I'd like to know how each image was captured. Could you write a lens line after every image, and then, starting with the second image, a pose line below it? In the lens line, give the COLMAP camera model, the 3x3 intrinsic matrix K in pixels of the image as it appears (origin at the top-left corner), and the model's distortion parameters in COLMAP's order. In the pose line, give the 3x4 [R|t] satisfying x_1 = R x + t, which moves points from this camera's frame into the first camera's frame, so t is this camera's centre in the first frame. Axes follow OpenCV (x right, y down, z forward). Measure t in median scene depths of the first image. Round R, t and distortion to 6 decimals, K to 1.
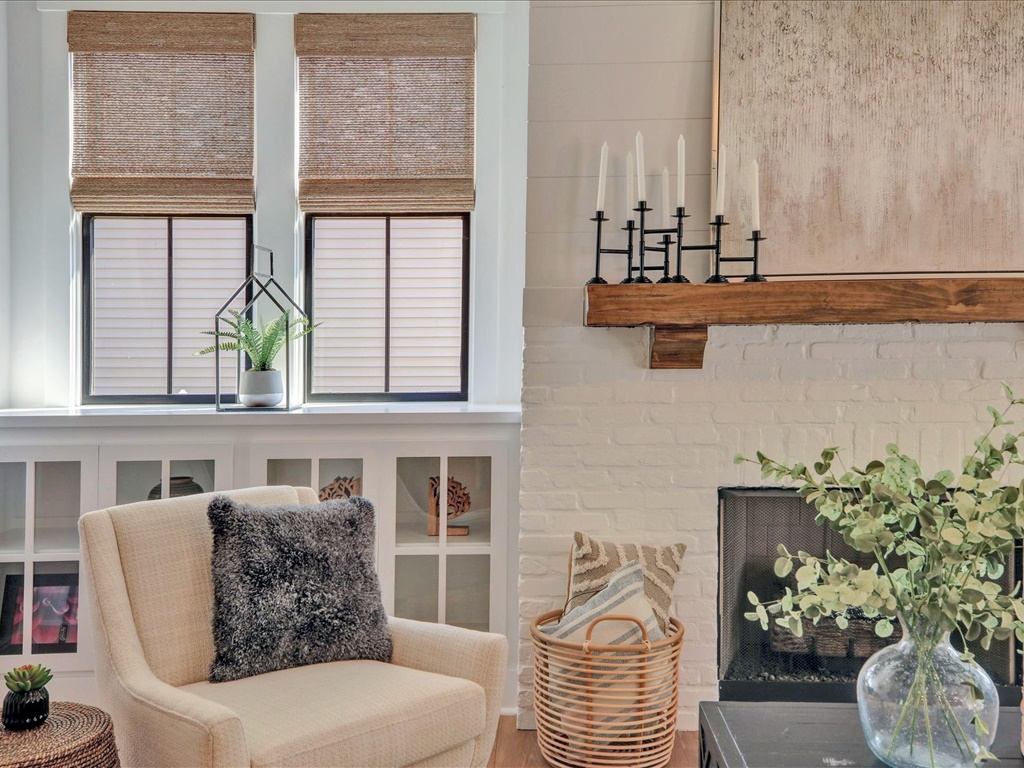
lens RADIAL K [[1167.5, 0, 511.5], [0, 1167.5, 366.0], [0, 0, 1]] dist [0.133983, 0.000000]
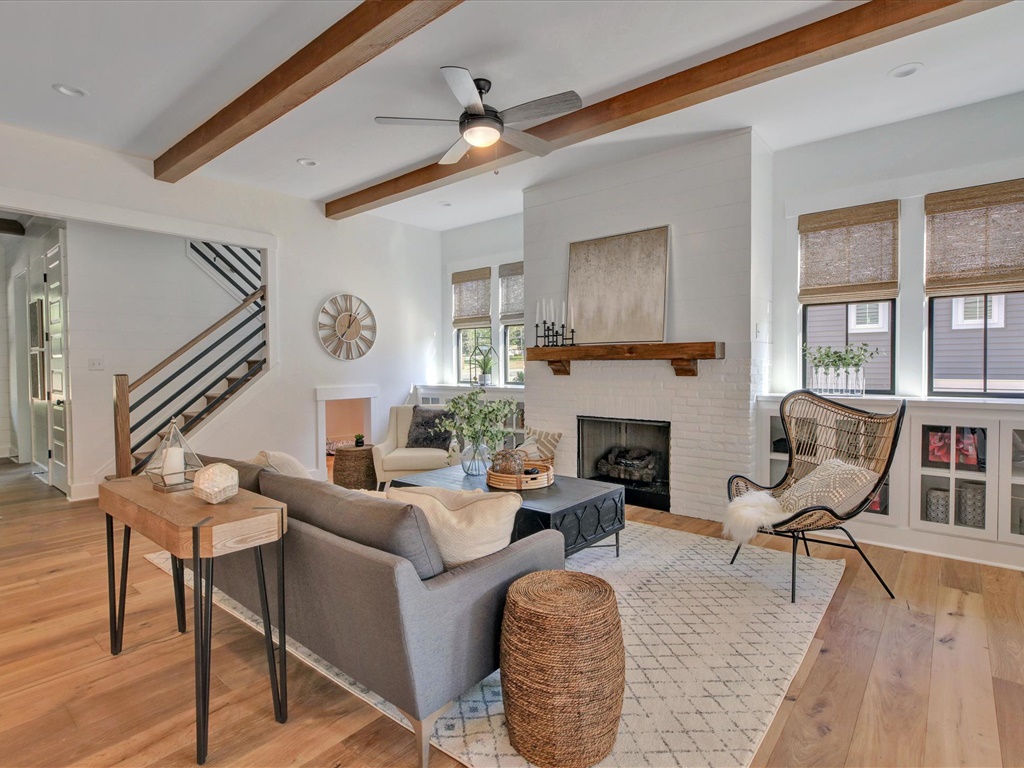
lens RADIAL K [[538.1, 0, 506.1], [0, 538.1, 386.3], [0, 0, 1]] dist [-0.012851, 0.009794]
pose [[0.777507, 0.029130, -0.628200, 0.918904], [-0.021231, 0.999573, 0.020075, 0.006690], [0.628516, -0.002271, 0.777793, -0.168267]]
